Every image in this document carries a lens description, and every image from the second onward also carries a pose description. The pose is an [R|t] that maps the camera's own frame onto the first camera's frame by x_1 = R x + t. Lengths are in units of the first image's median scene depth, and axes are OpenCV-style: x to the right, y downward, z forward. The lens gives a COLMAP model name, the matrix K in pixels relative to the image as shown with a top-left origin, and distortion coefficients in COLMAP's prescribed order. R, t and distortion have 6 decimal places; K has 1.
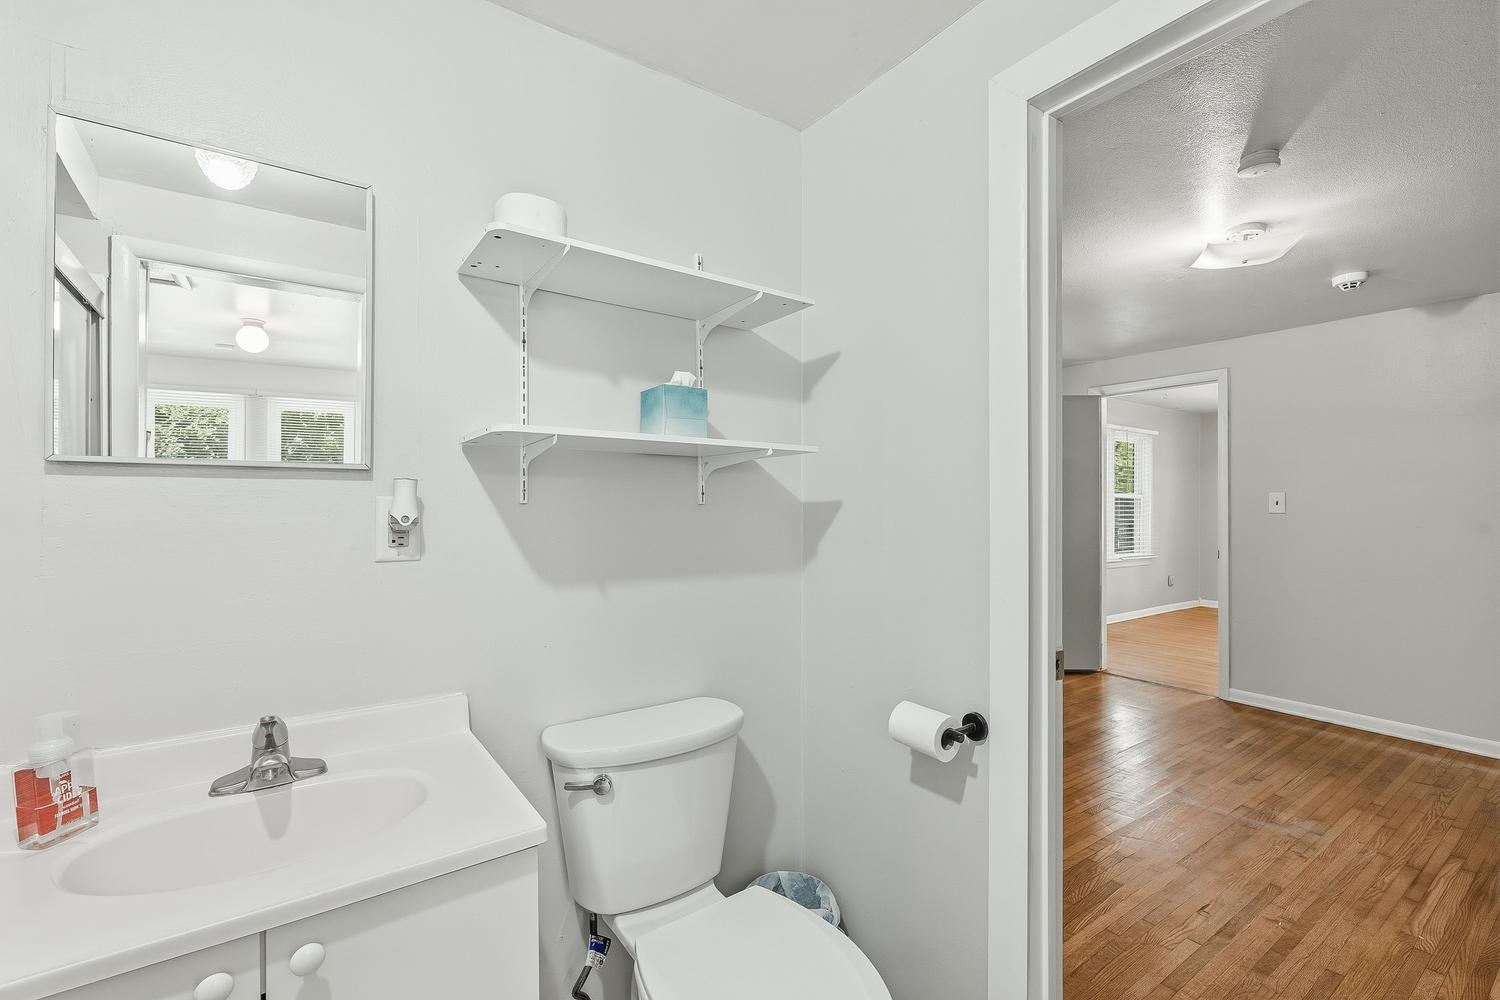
lens RADIAL K [[646.5, 0, 750.0], [0, 646.5, 500.0], [0, 0, 1]] dist [-0.002796, -0.000774]
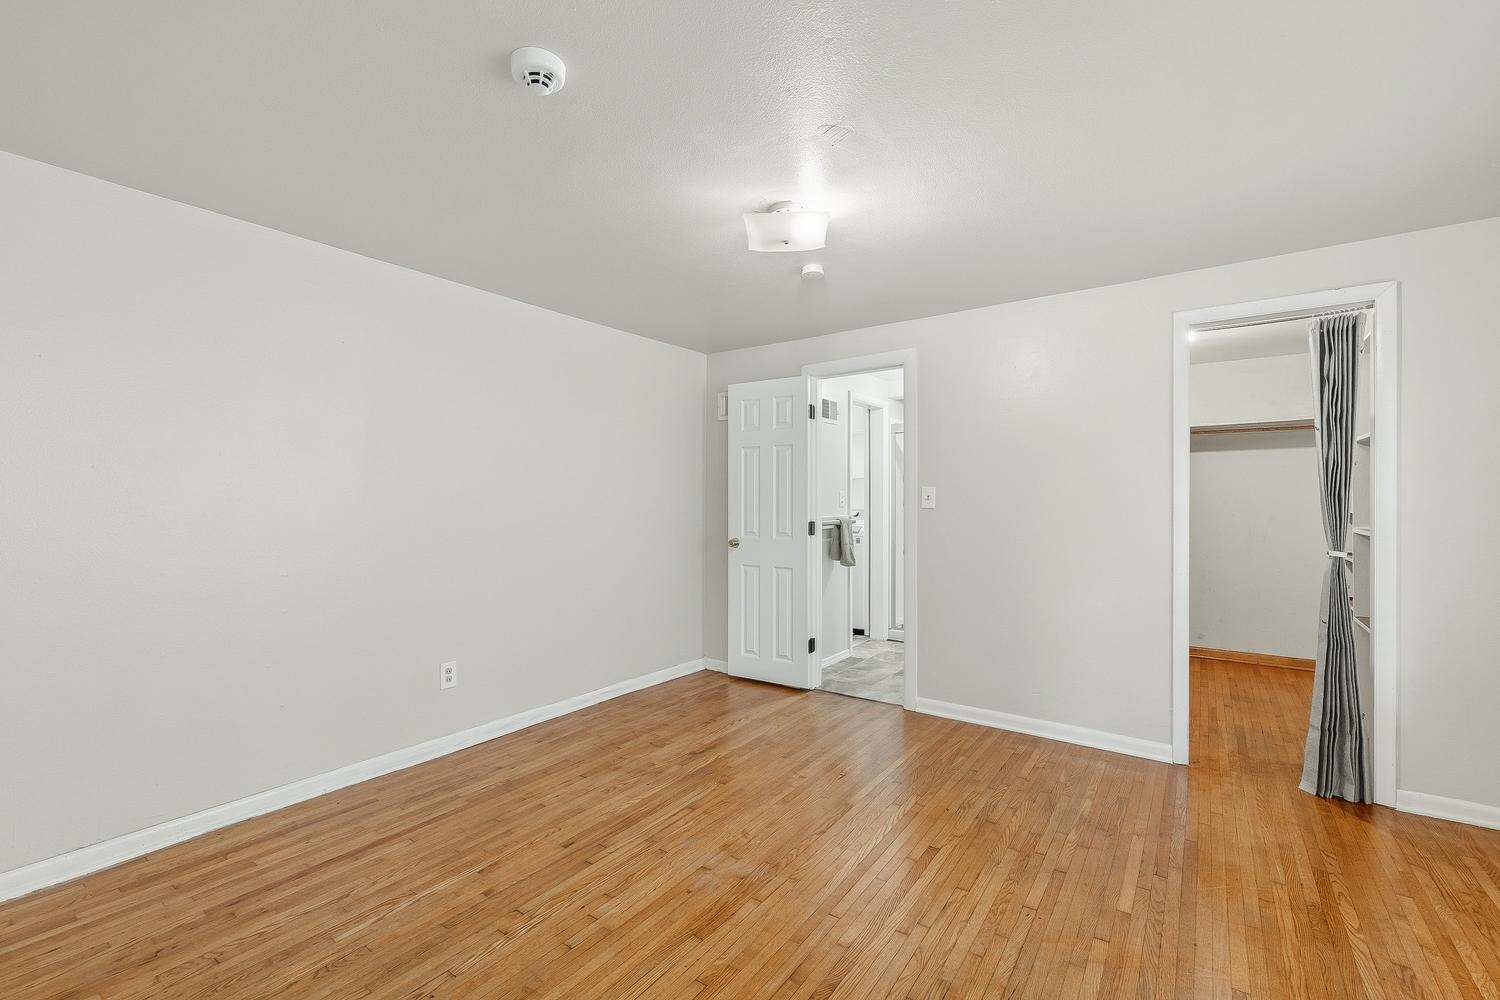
lens RADIAL K [[650.4, 0, 762.8], [0, 650.4, 493.5], [0, 0, 1]] dist [-0.000501, 0.000060]
pose [[-0.933794, -0.003032, -0.357798, 0.936245], [-0.000757, 0.999979, -0.006496, 0.012701], [0.357810, -0.005795, -0.933777, 1.547054]]
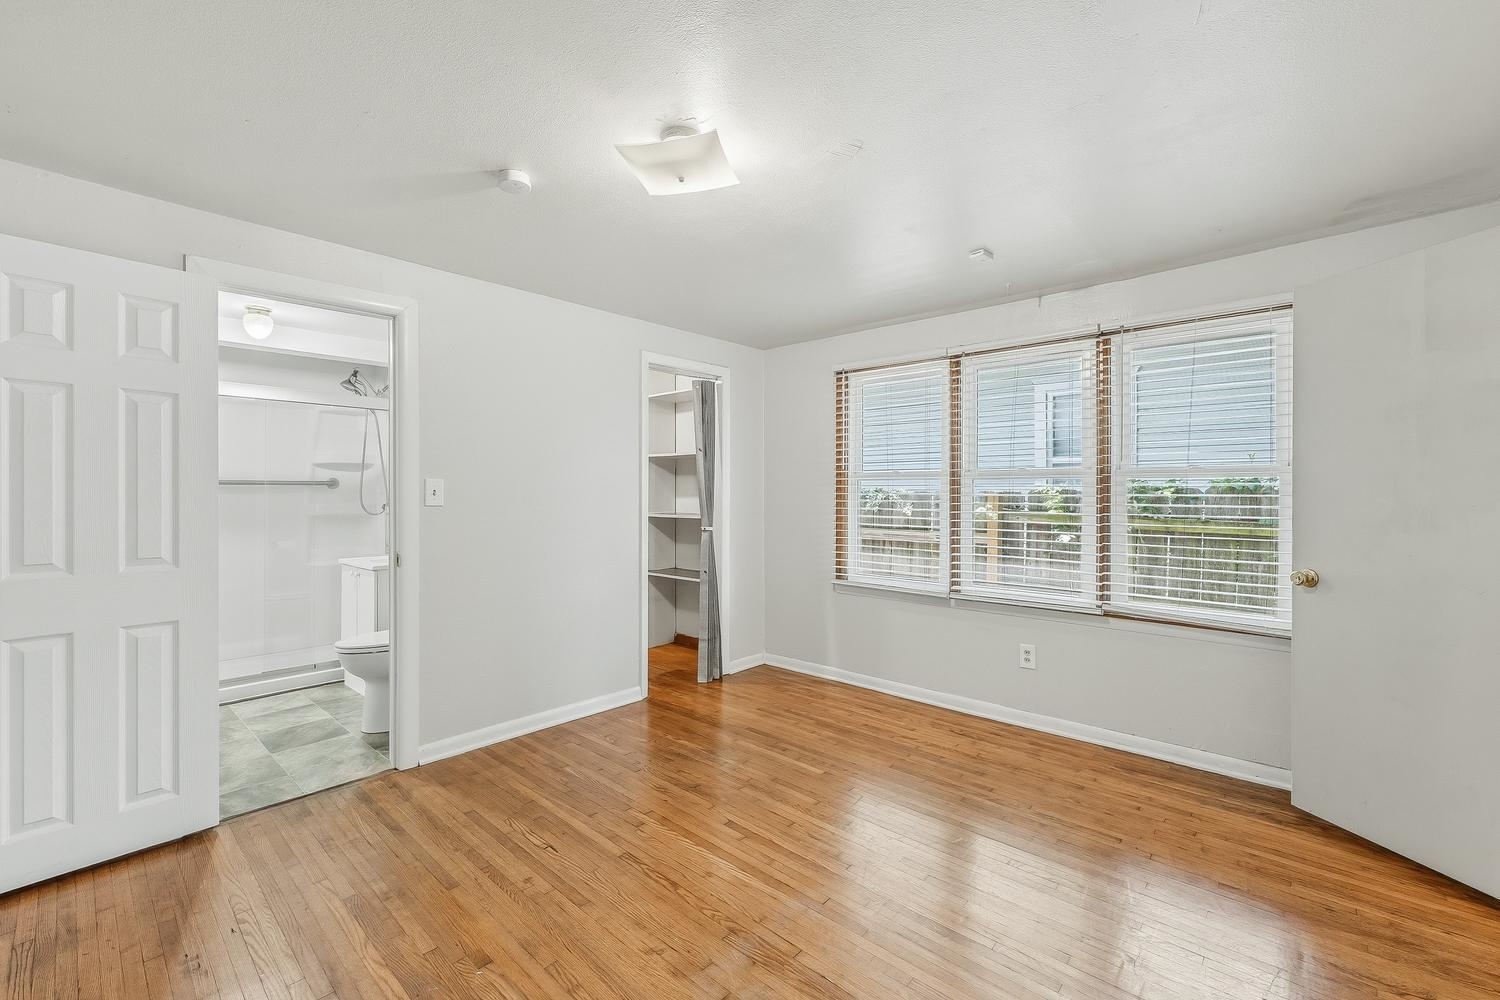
lens RADIAL K [[610.9, 0, 744.9], [0, 610.9, 500.8], [0, 0, 1]] dist [0.000205, 0.000269]
pose [[0.229096, 0.004684, -0.973393, 1.221845], [-0.002014, 0.999989, 0.004338, 0.020427], [0.973402, 0.000967, 0.229102, 0.734466]]
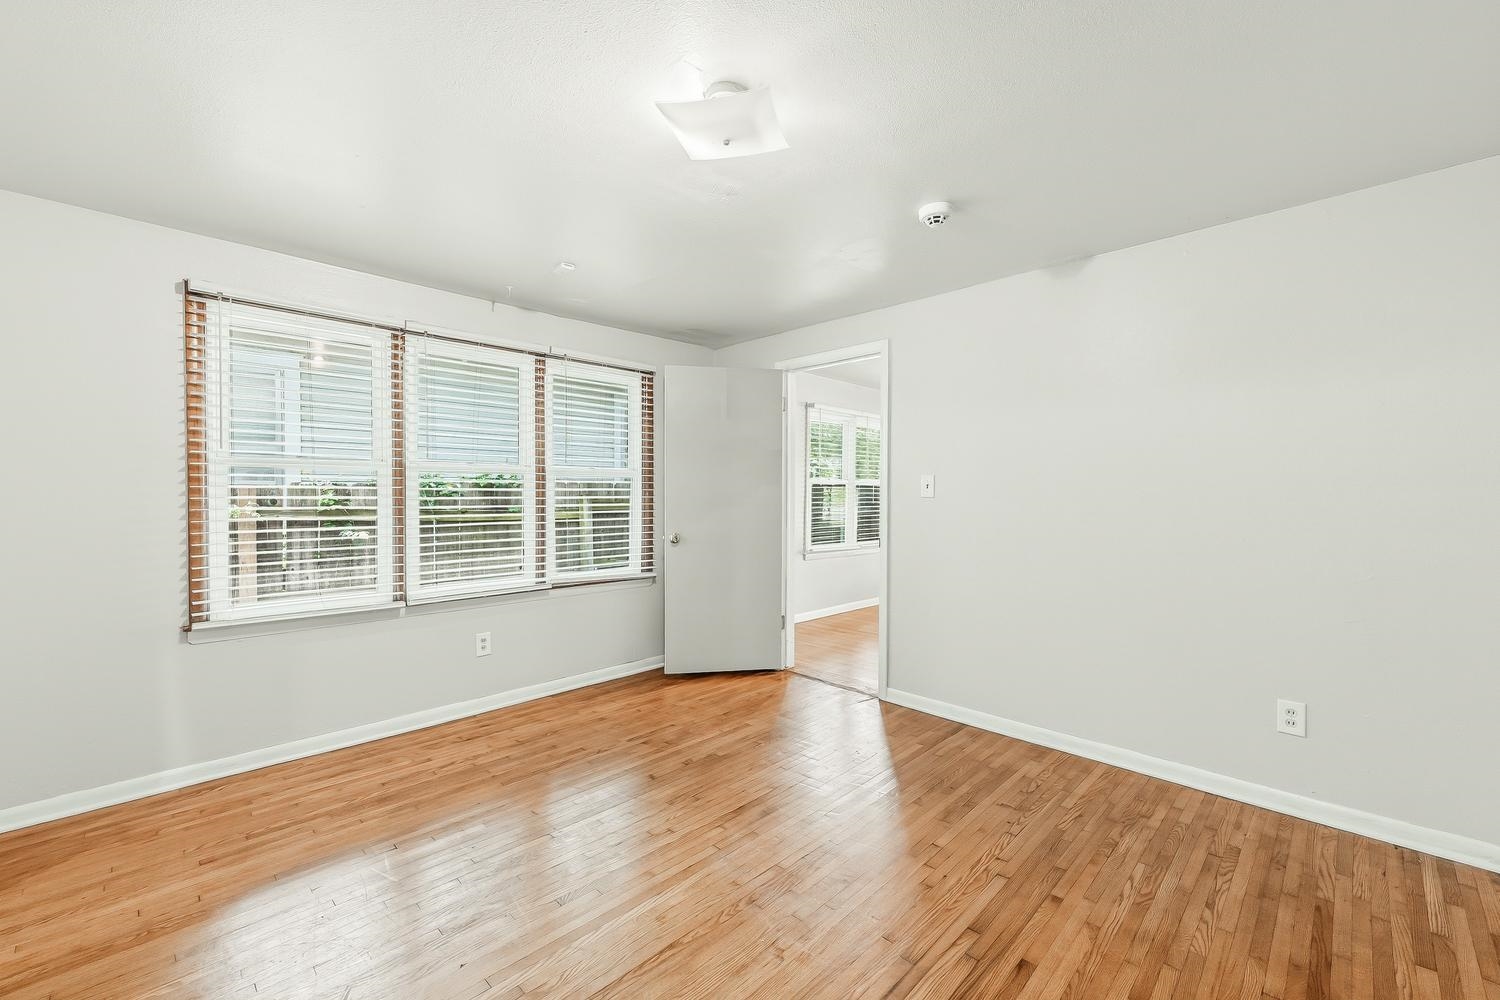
lens RADIAL K [[612.7, 0, 753.6], [0, 612.7, 506.5], [0, 0, 1]] dist [0.001146, 0.000341]
pose [[0.981353, -0.002063, 0.192205, 0.539389], [-0.002687, 0.999697, 0.024452, 0.016543], [-0.192197, -0.024513, 0.981050, 0.257277]]
